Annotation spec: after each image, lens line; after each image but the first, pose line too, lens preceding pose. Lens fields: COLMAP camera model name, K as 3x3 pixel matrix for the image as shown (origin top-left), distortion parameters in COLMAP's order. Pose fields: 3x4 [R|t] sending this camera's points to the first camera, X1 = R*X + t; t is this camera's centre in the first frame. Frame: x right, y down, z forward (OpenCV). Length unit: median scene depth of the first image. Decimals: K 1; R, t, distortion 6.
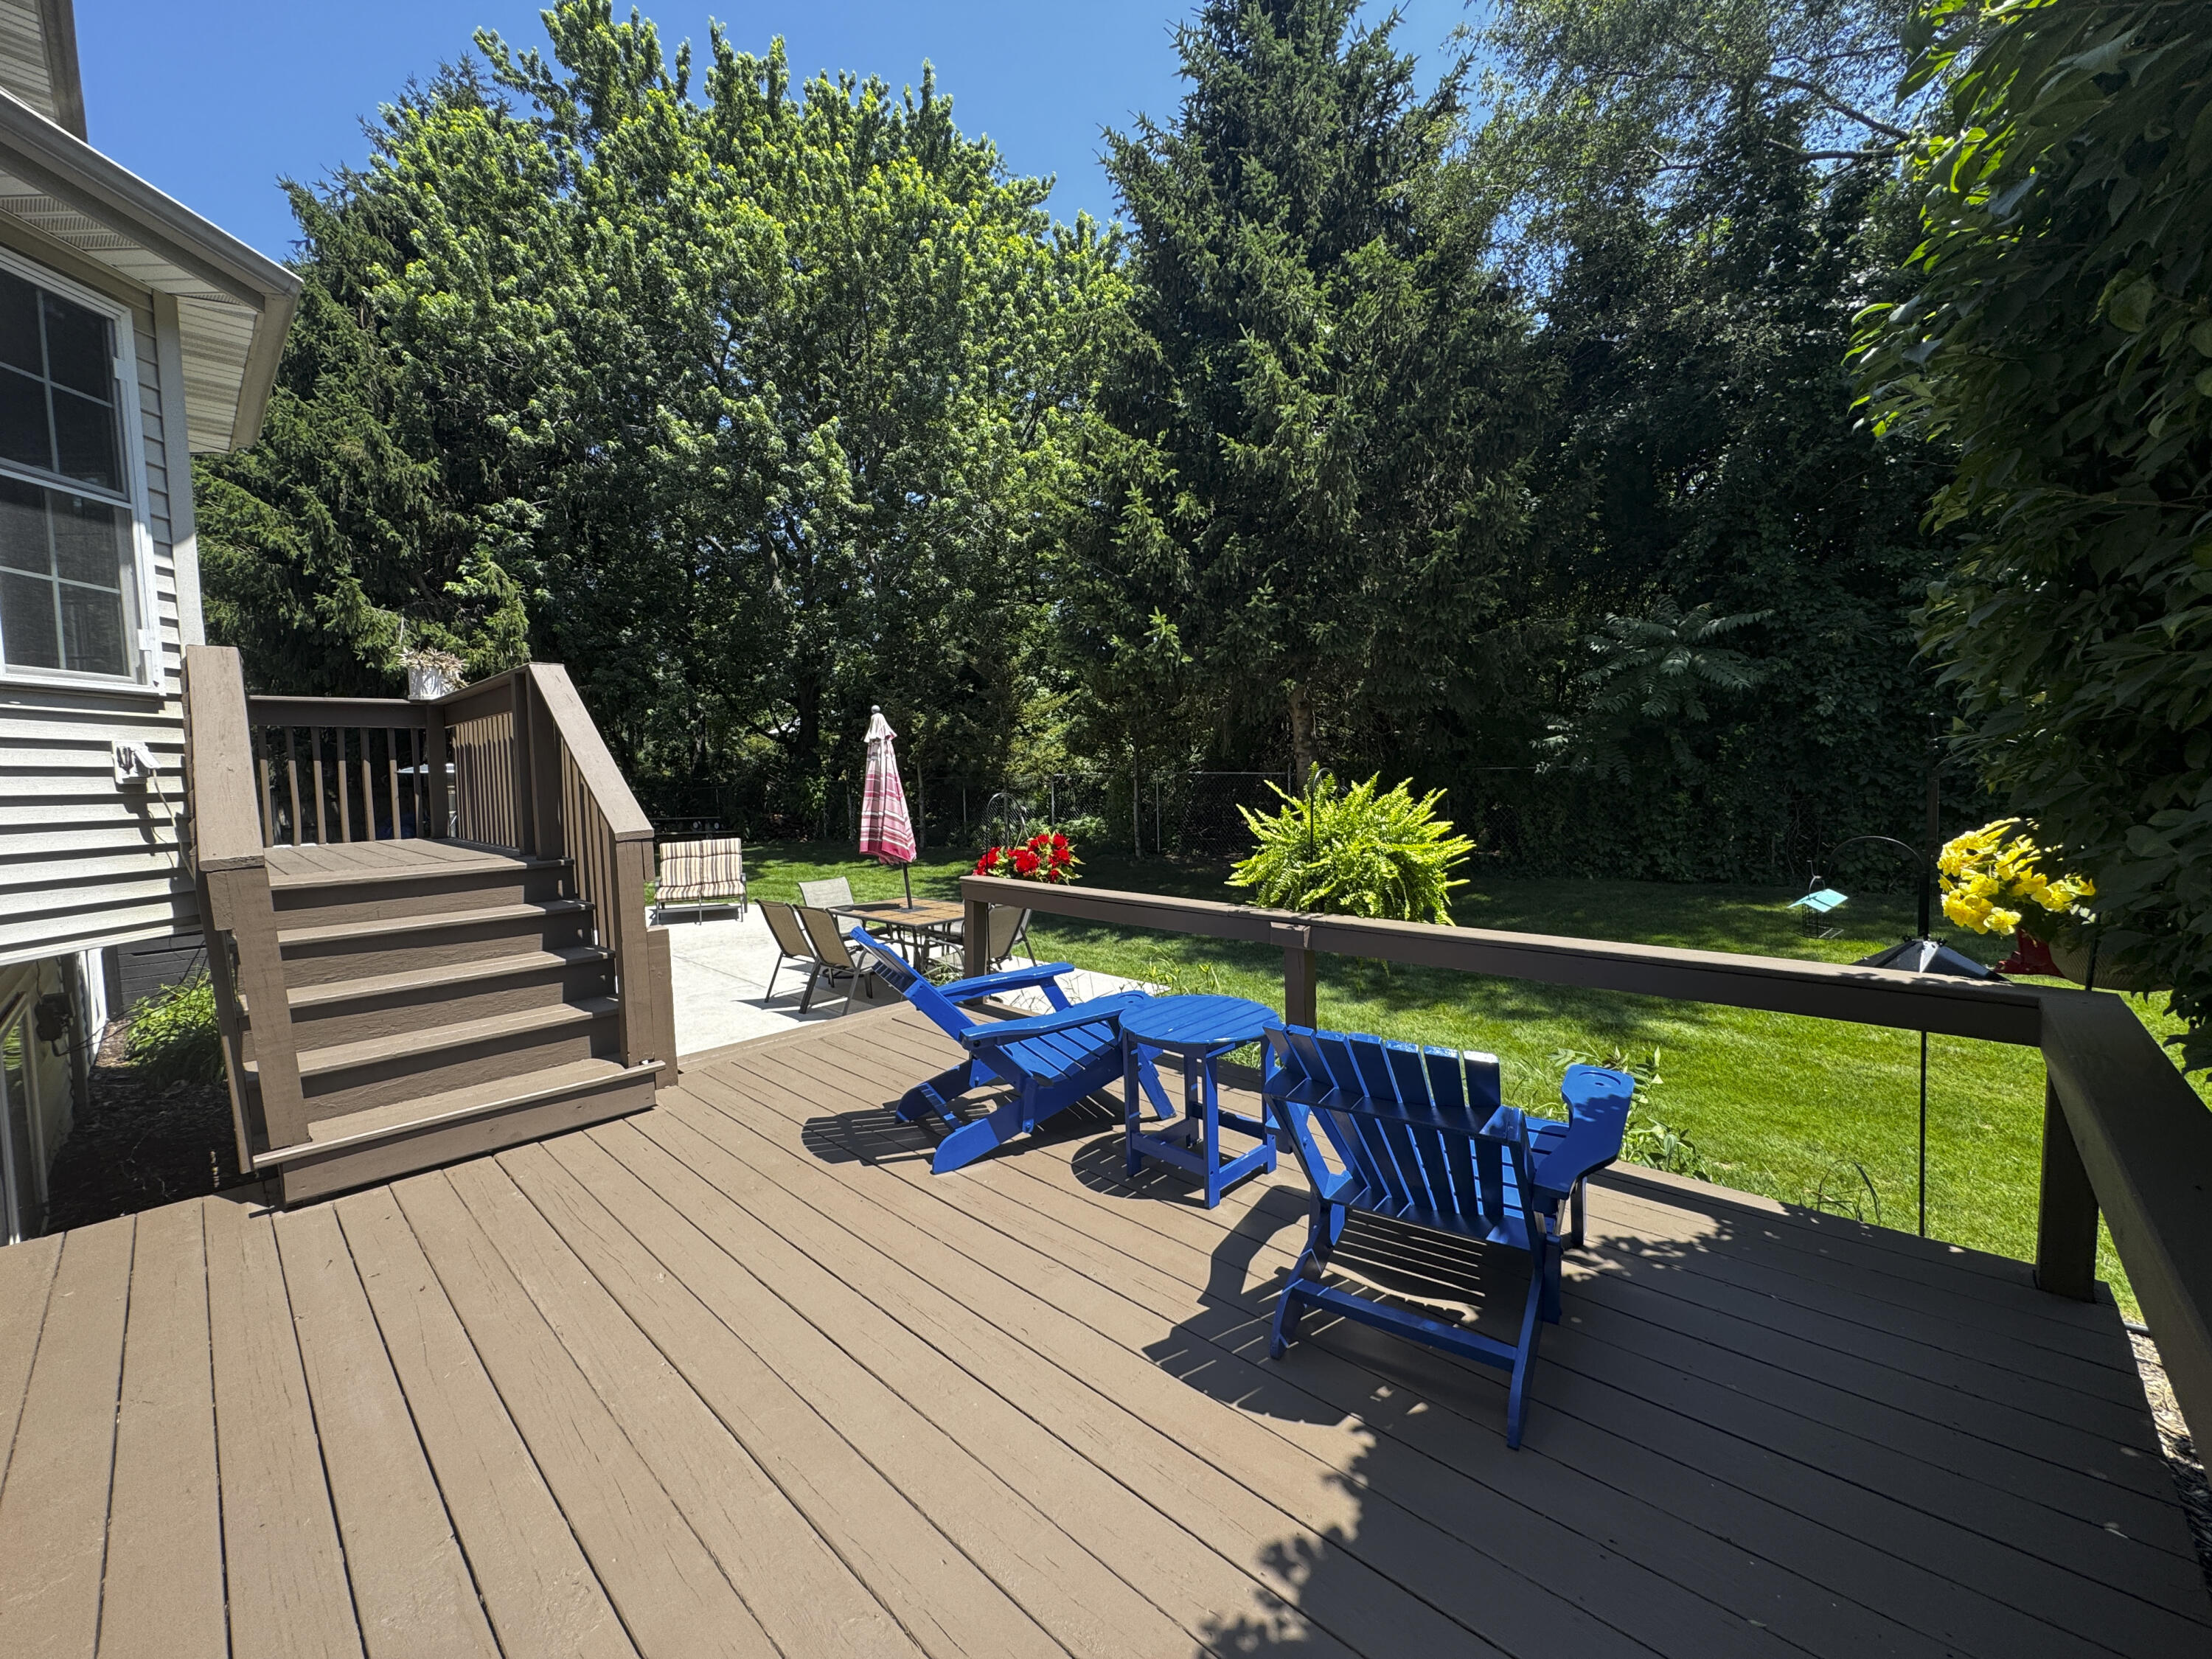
lens RADIAL K [[880.0, 0, 1103.0], [0, 880.0, 827.6], [0, 0, 1]] dist [-0.005343, 0.001165]
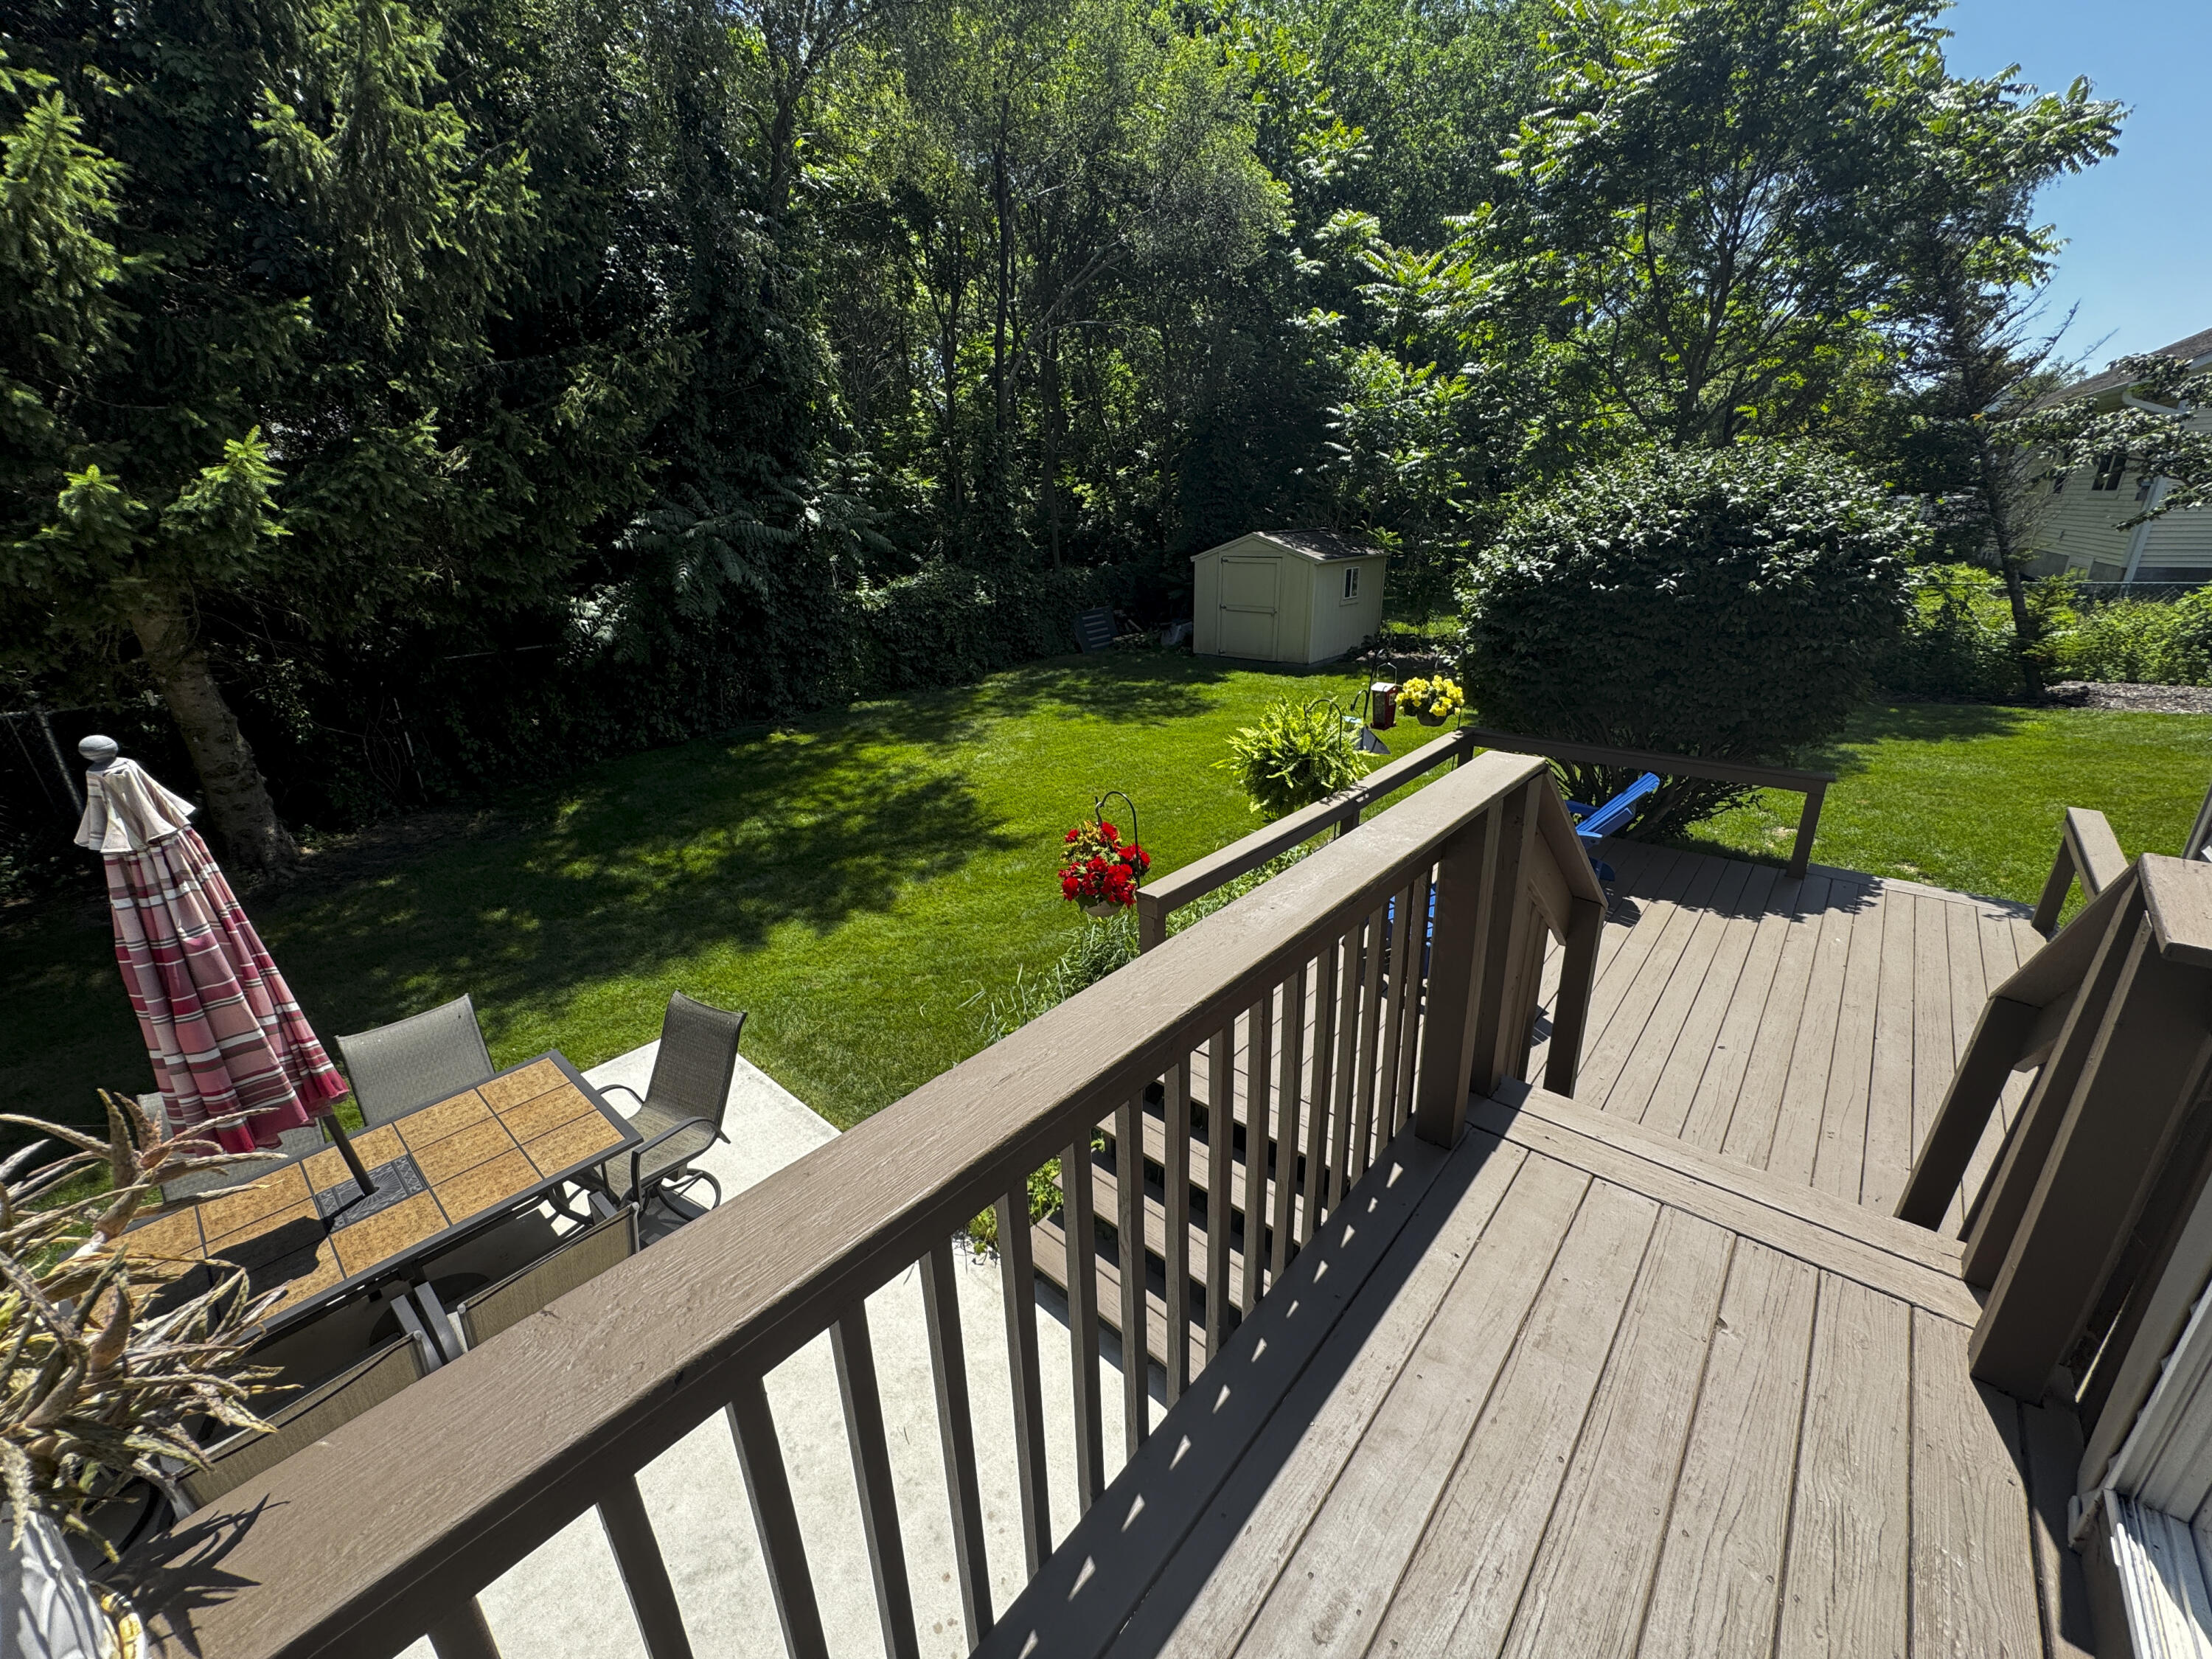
lens RADIAL K [[880.0, 0, 1101.3], [0, 880.0, 839.2], [0, 0, 1]] dist [-0.005343, 0.001165]
pose [[-0.045434, -0.321491, 0.945822, -0.332307], [0.092593, 0.941369, 0.324425, -0.097530], [-0.994667, 0.102316, -0.013003, 0.370375]]
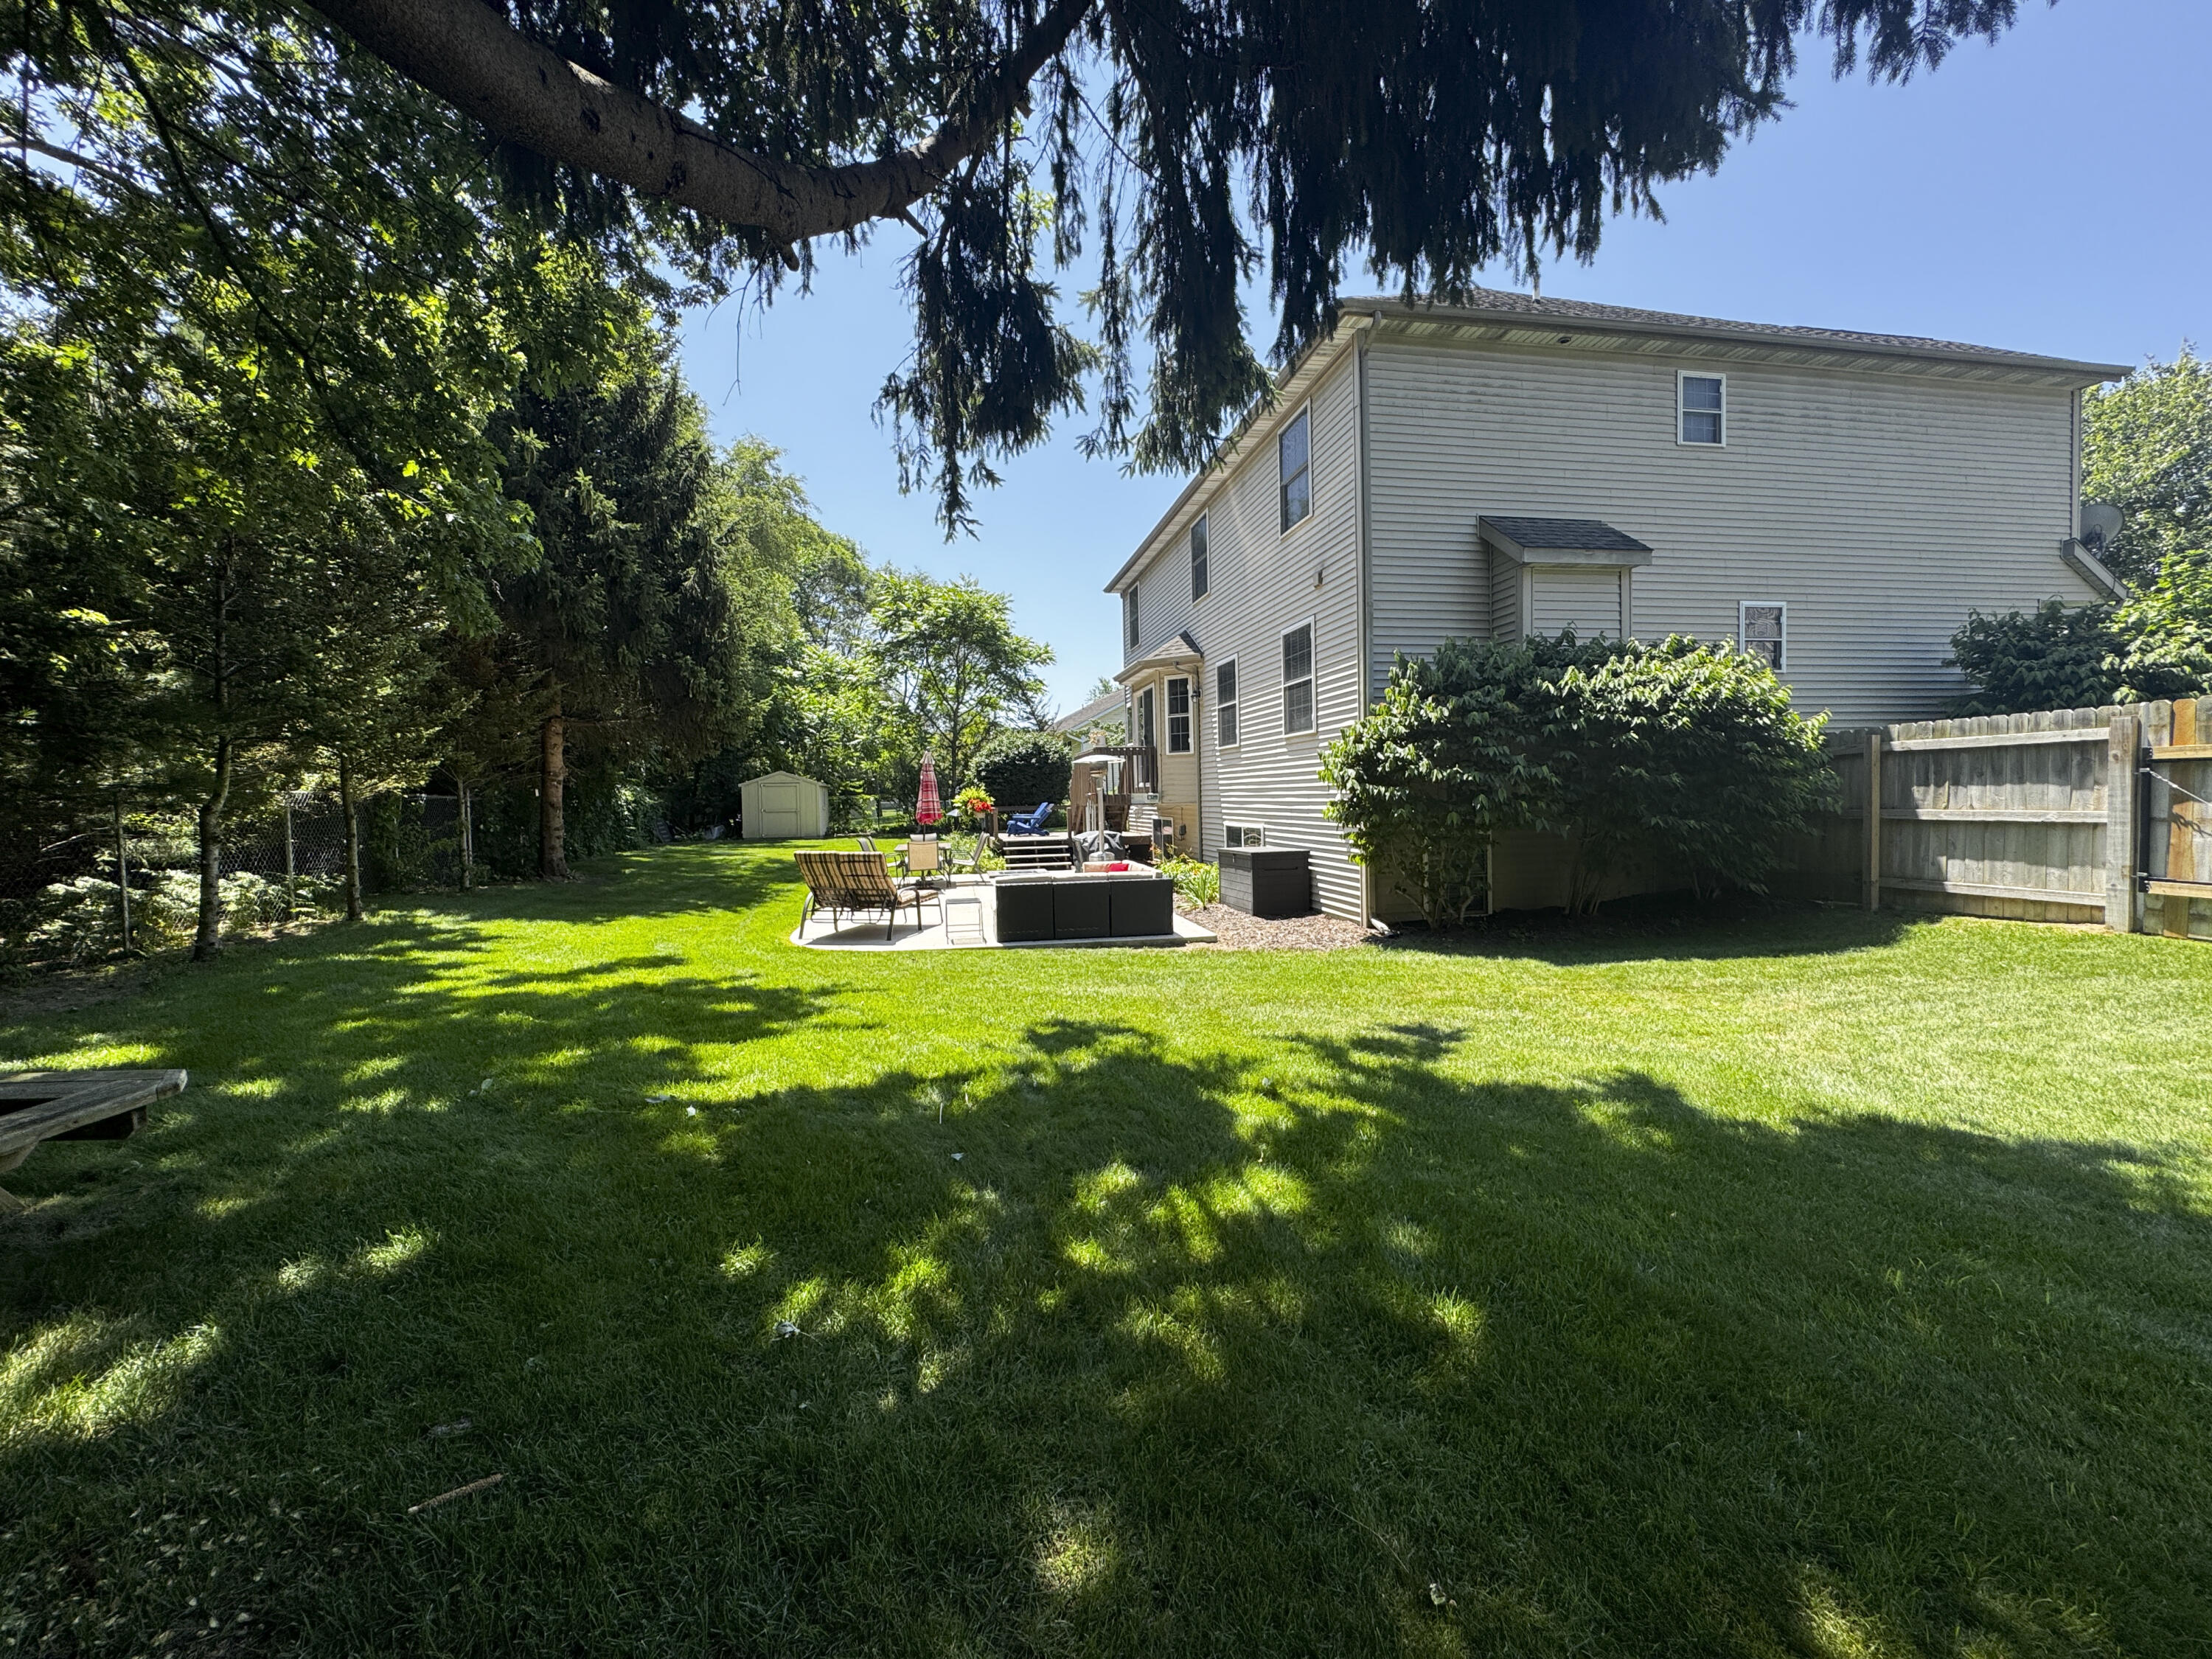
lens RADIAL K [[880.0, 0, 1101.8], [0, 880.0, 826.8], [0, 0, 1]] dist [-0.005343, 0.001165]
pose [[-0.805494, 0.025748, 0.592044, -1.027717], [0.086197, 0.993521, 0.074064, -0.040360], [-0.586302, 0.110690, -0.802495, 1.389413]]
